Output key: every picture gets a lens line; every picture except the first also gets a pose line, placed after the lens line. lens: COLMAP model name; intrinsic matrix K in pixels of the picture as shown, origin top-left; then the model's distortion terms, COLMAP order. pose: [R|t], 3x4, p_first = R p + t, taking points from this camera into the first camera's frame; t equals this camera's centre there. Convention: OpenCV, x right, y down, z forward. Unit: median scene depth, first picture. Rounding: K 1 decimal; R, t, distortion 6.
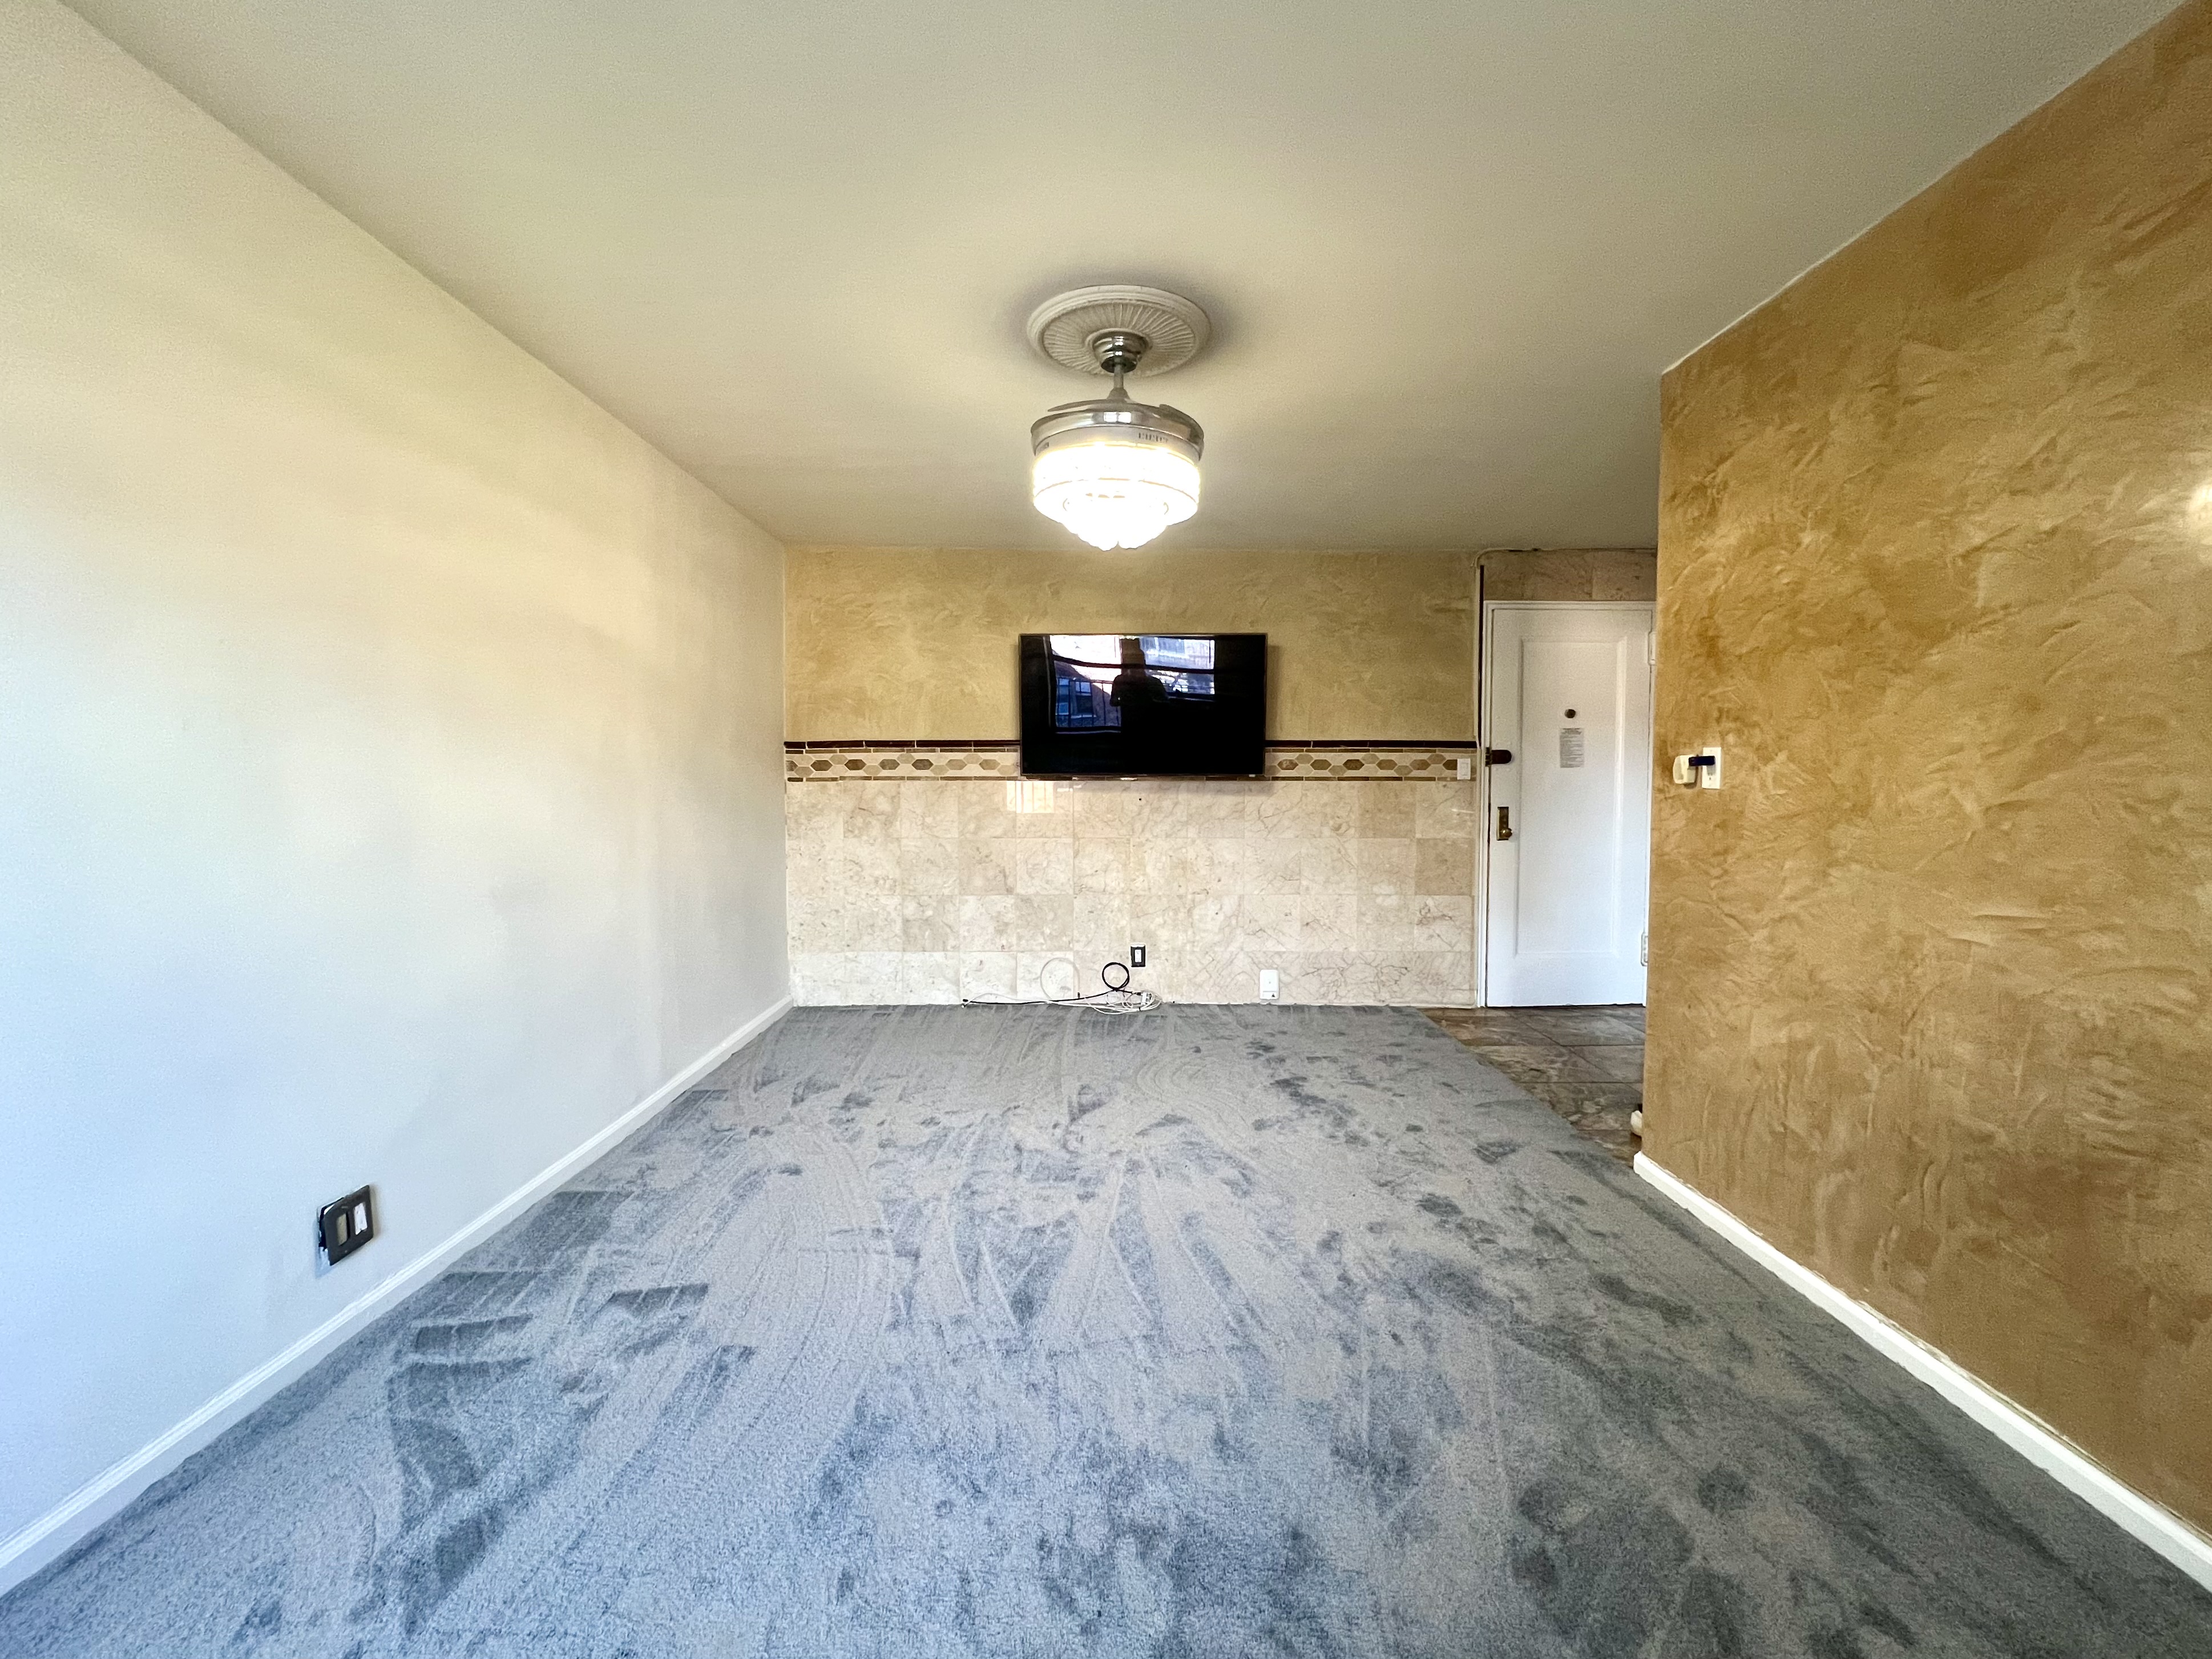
lens RADIAL K [[866.7, 0, 1117.0], [0, 866.7, 832.5], [0, 0, 1]] dist [0.000745, 0.000228]
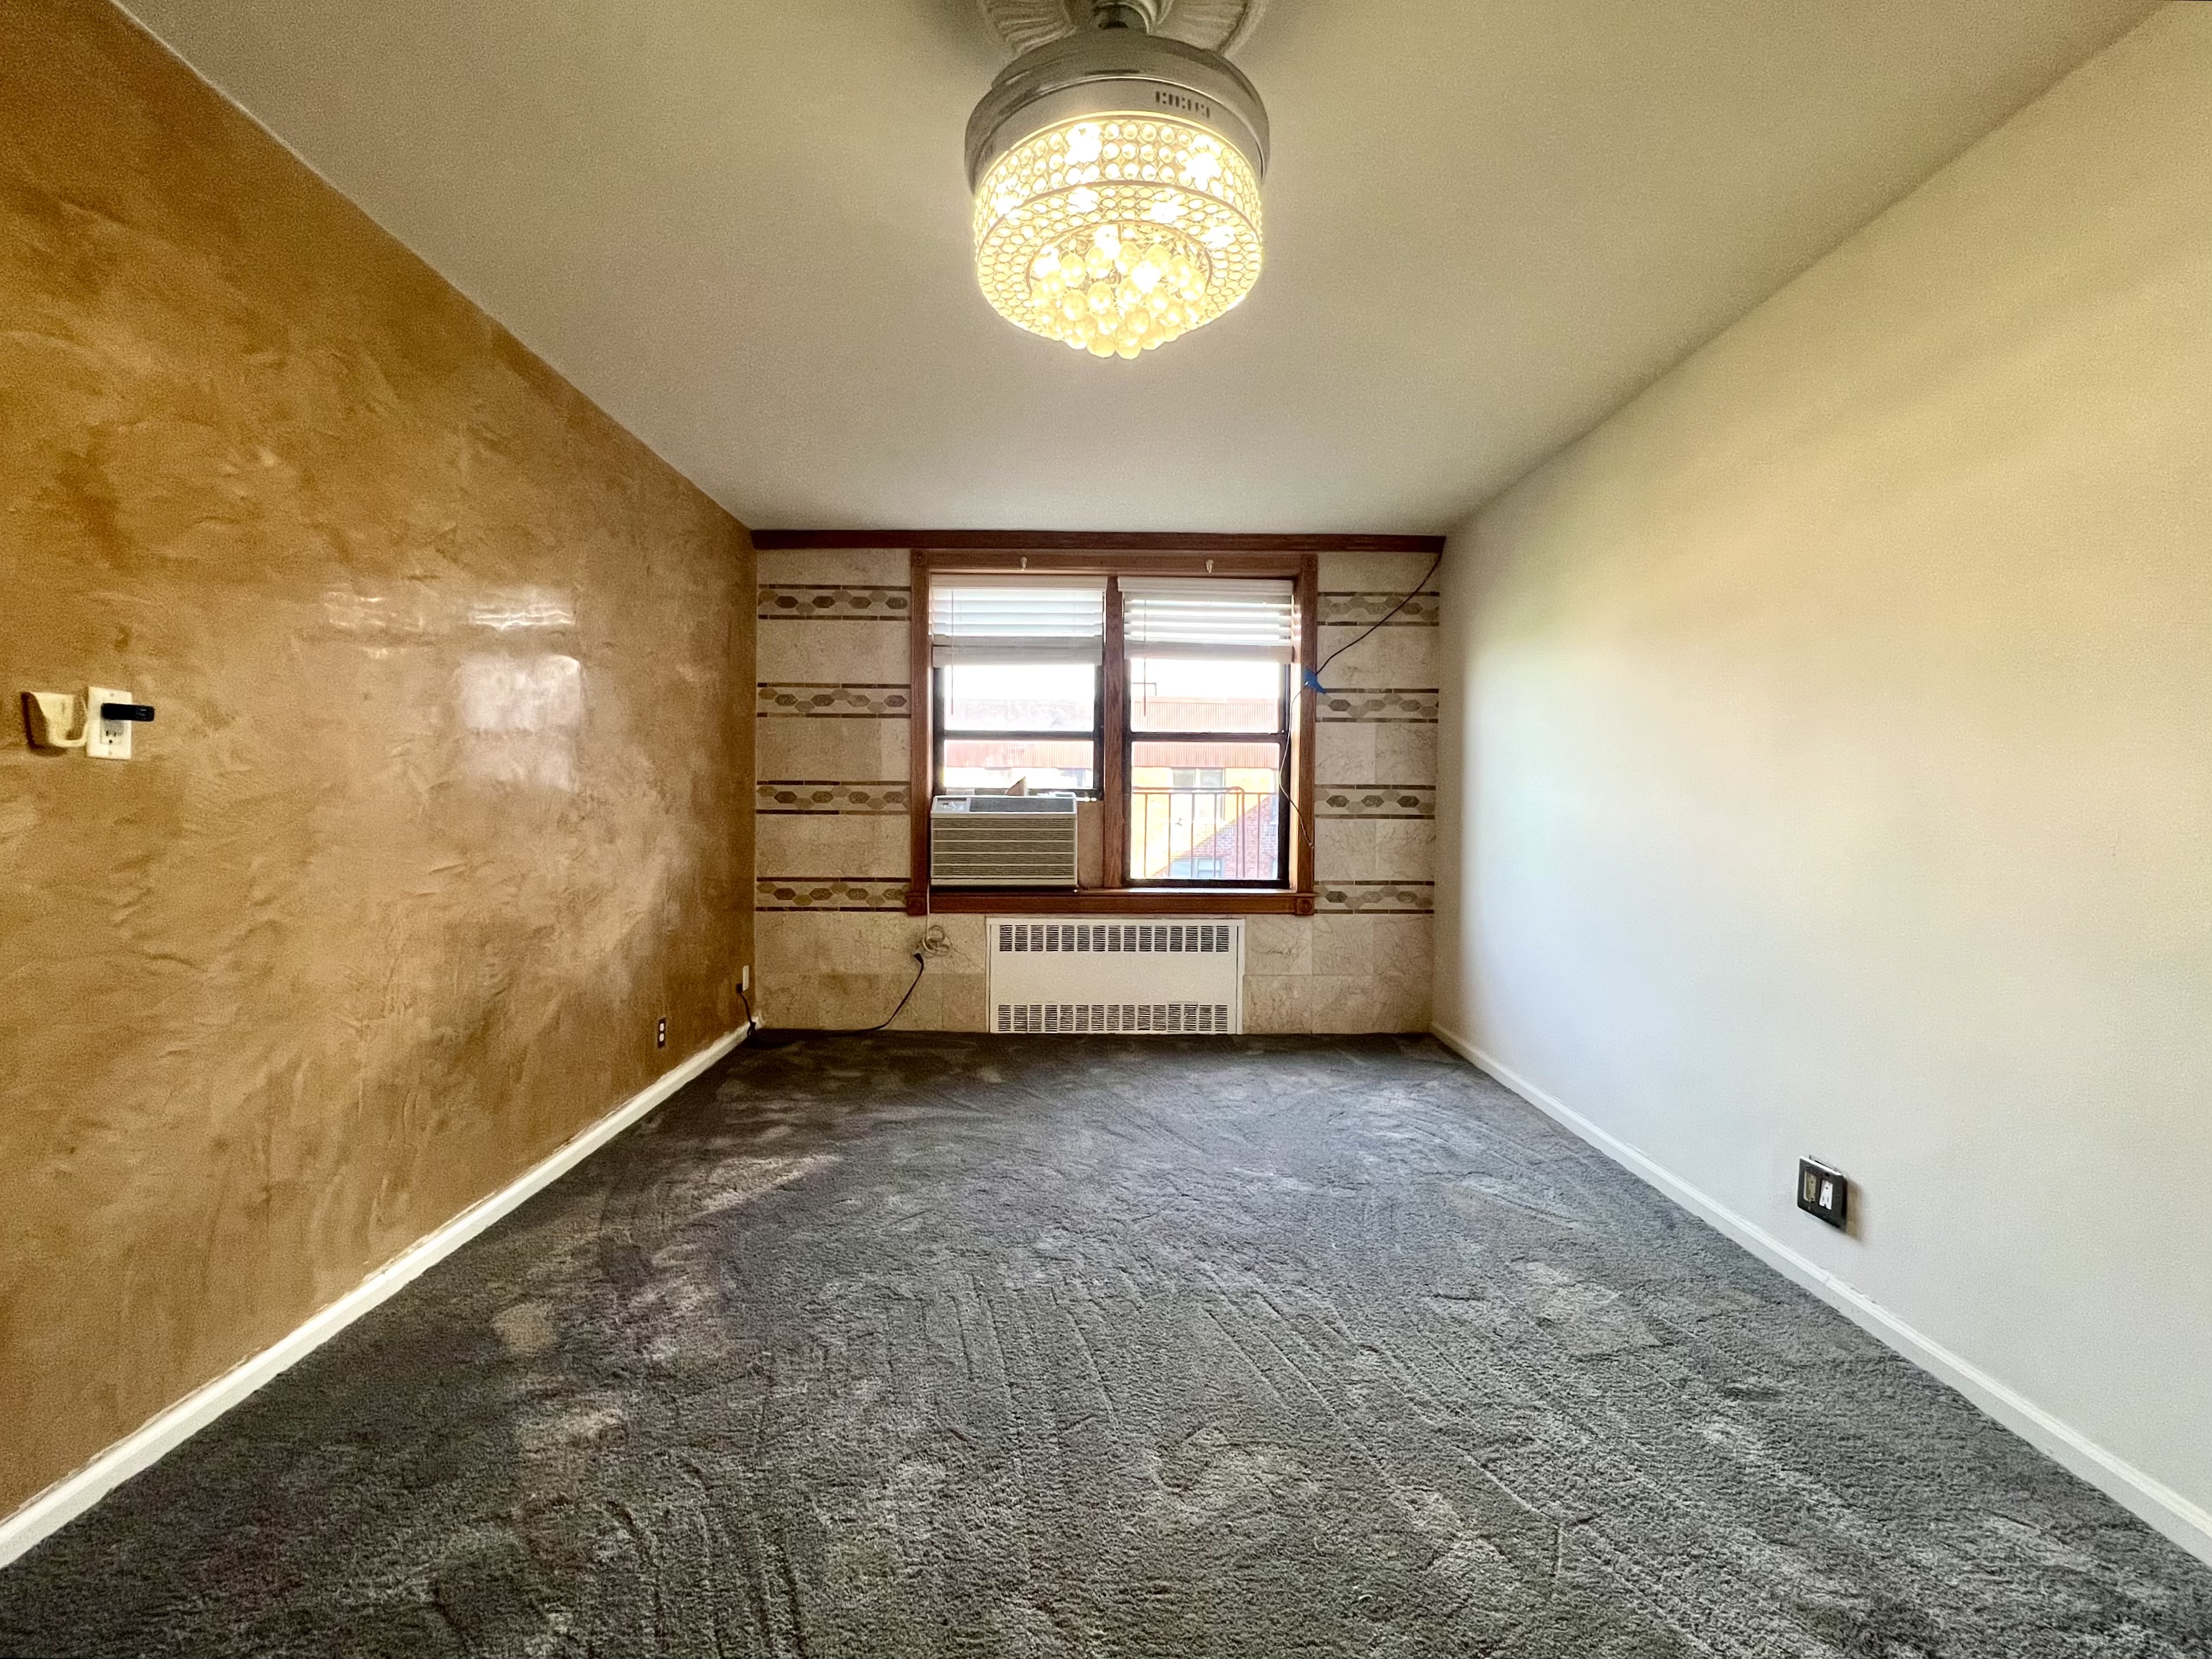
lens RADIAL K [[895.3, 0, 1109.4], [0, 895.3, 817.8], [0, 0, 1]] dist [-0.004010, 0.000640]
pose [[-0.999932, -0.010998, -0.003970, 0.003493], [-0.011253, 0.997411, 0.071022, -0.071805], [0.003178, 0.071062, -0.997467, 1.894209]]
